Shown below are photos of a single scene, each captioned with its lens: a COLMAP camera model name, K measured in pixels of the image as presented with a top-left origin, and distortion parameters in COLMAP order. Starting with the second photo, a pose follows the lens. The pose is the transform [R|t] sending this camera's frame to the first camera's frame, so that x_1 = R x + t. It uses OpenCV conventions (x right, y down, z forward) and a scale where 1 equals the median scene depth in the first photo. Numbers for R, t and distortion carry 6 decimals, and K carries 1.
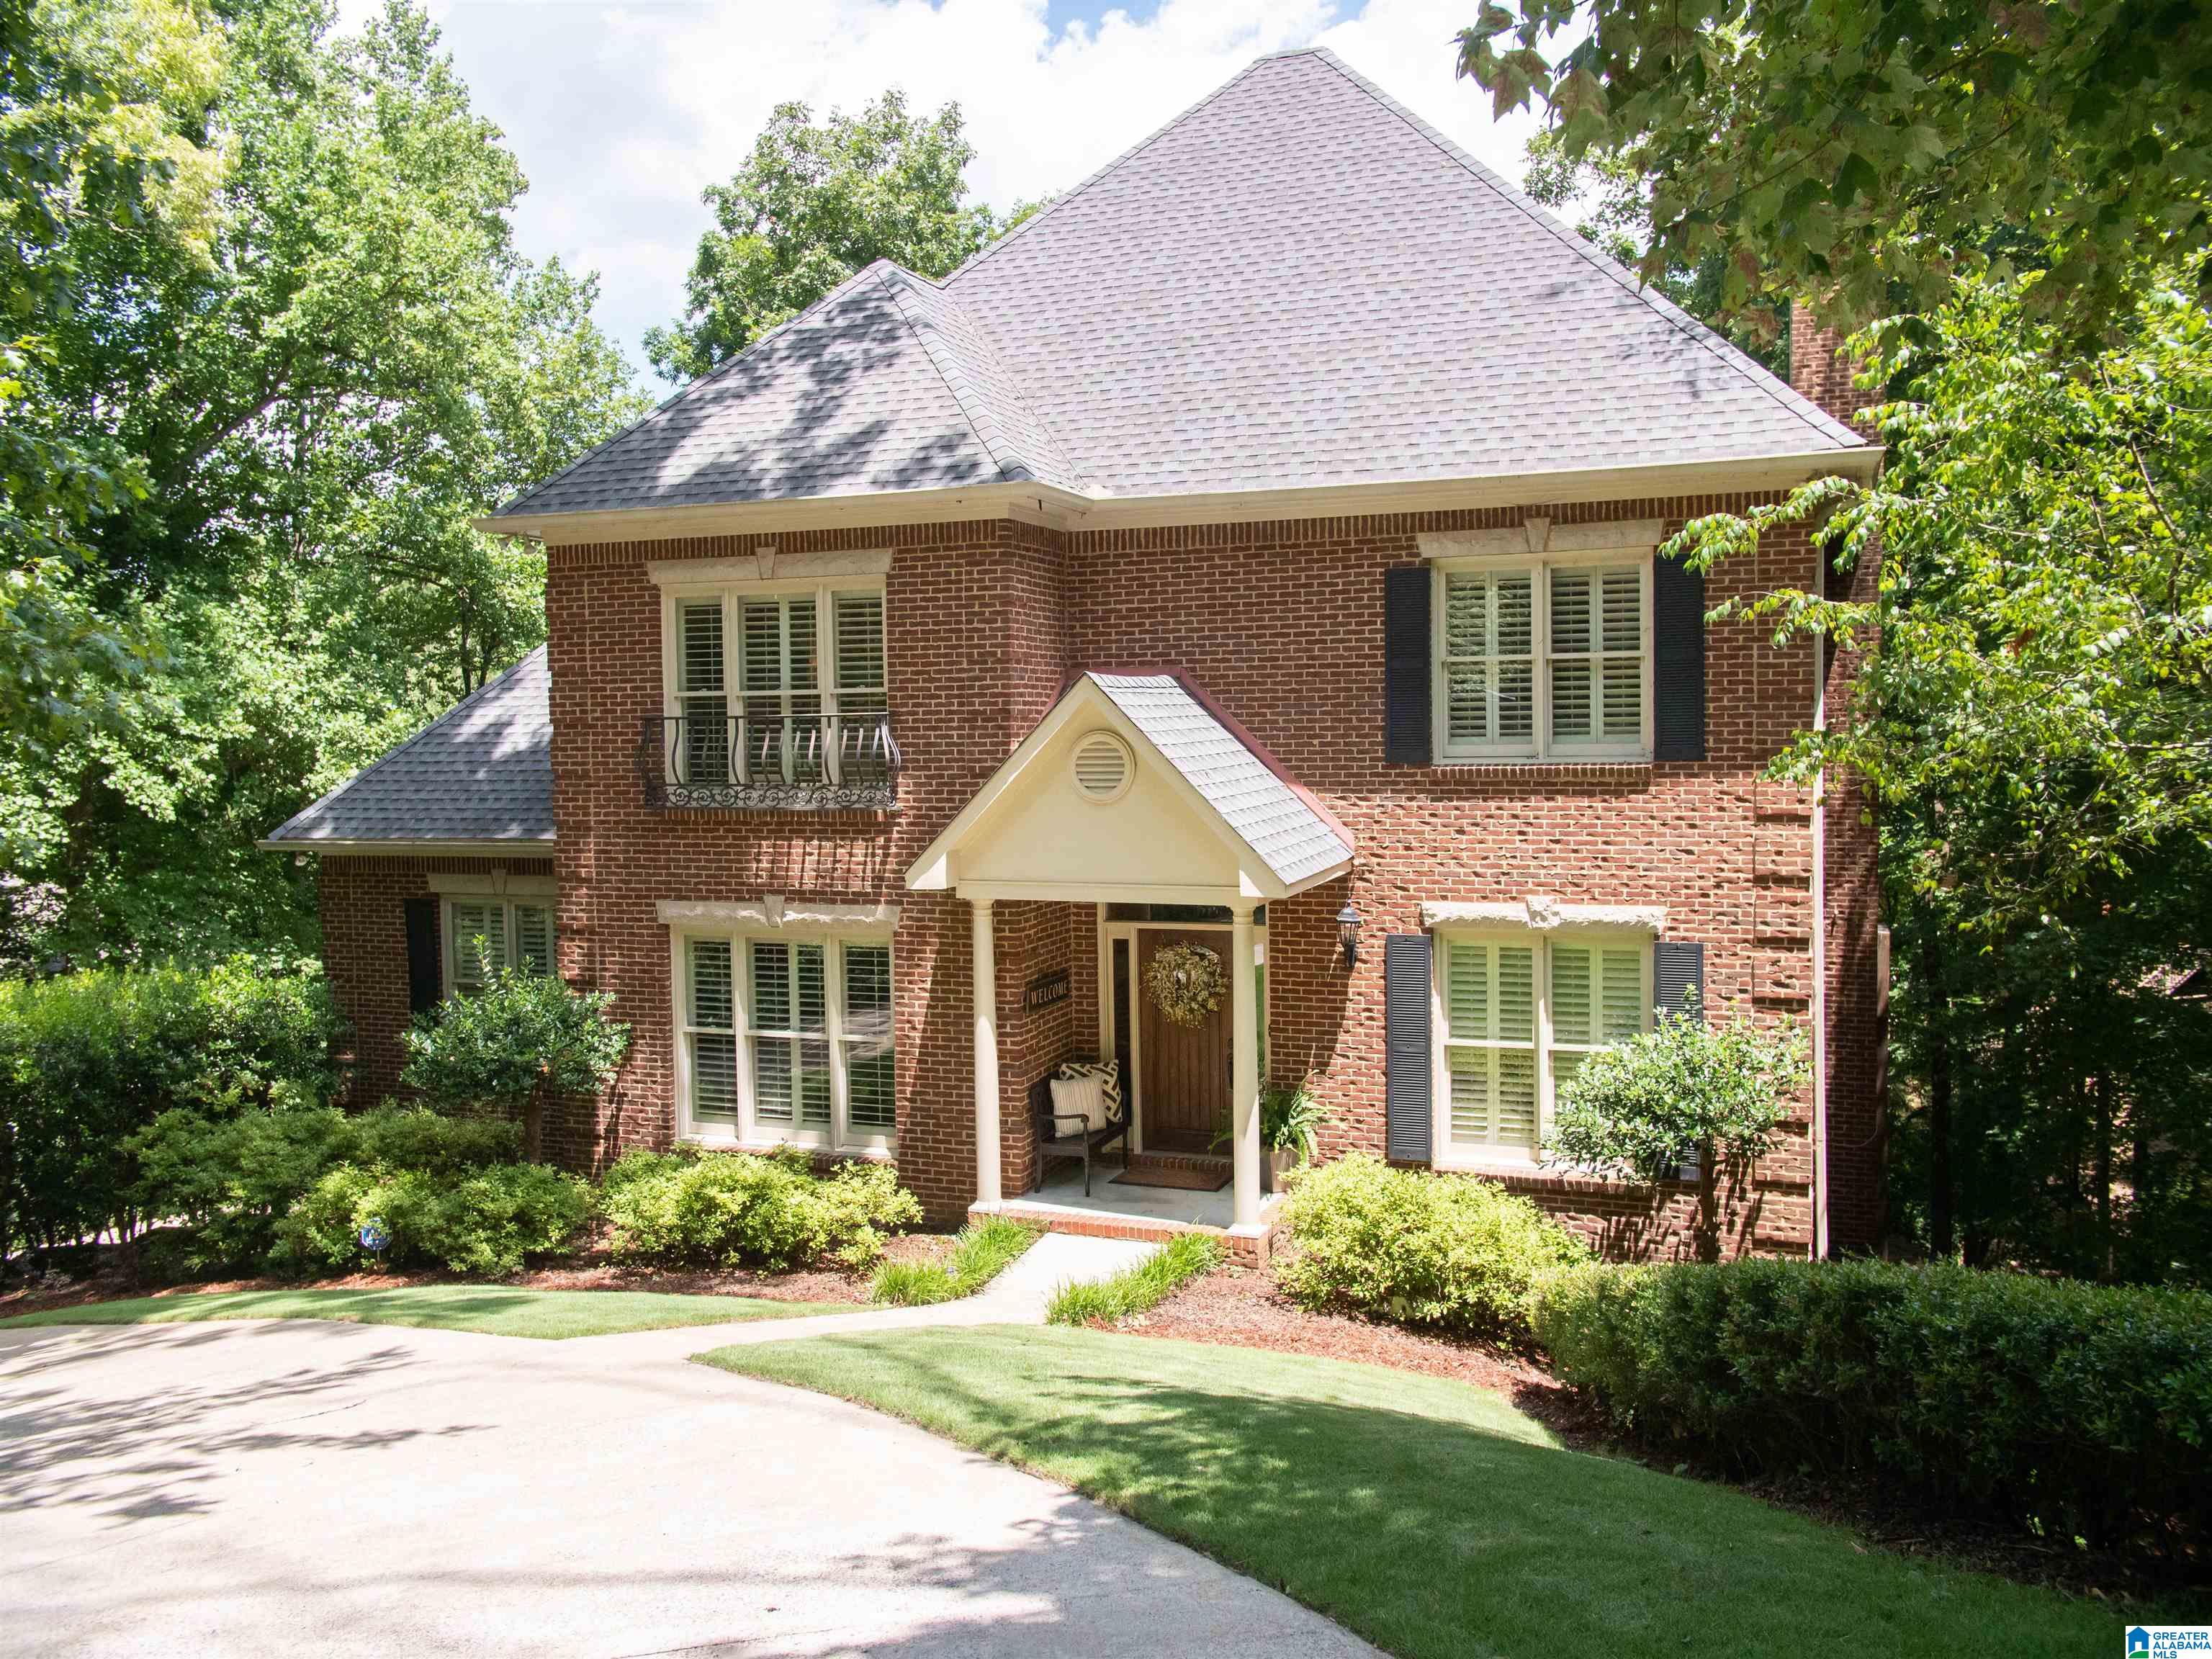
lens RADIAL K [[1856.1, 0, 1105.4], [0, 1856.1, 811.7], [0, 0, 1]] dist [-0.007444, 0.083414]
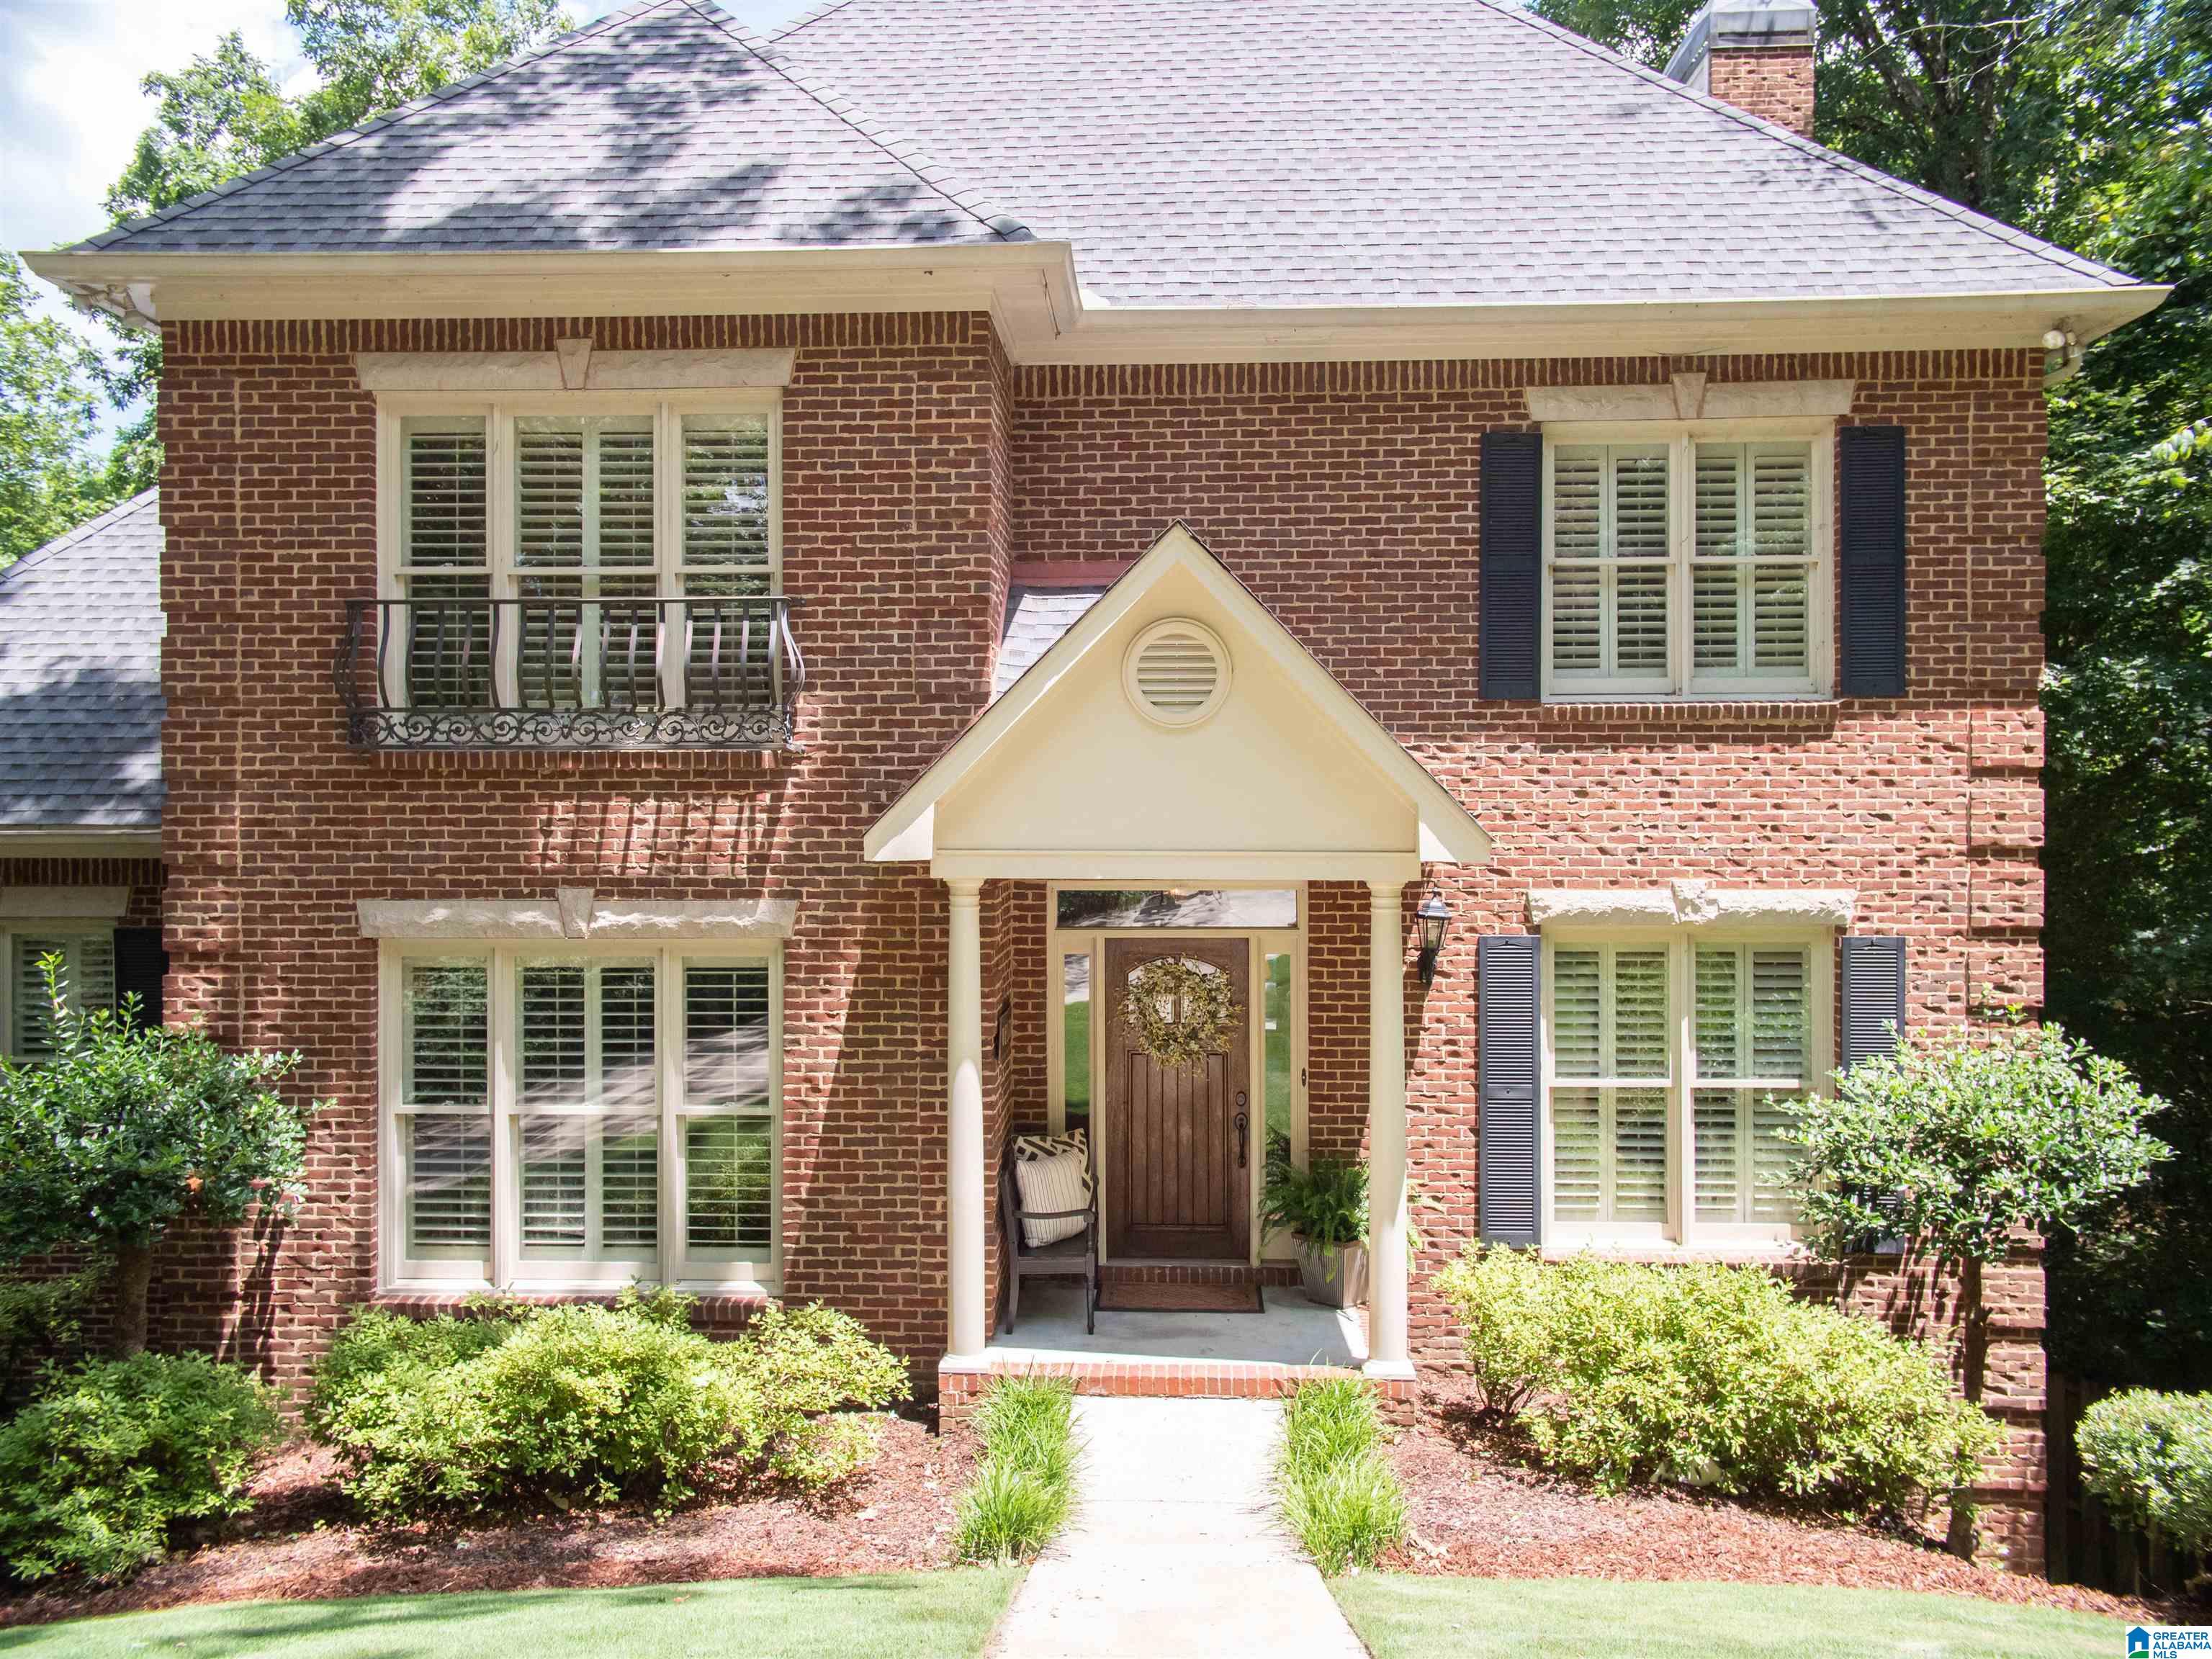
lens RADIAL K [[1856.1, 0, 1105.4], [0, 1856.1, 811.7], [0, 0, 1]] dist [-0.007444, 0.083414]
pose [[0.947795, 0.013713, 0.318586, -0.219140], [0.002803, 0.998678, -0.051327, 0.054672], [-0.318869, 0.049540, 0.946503, 0.359961]]
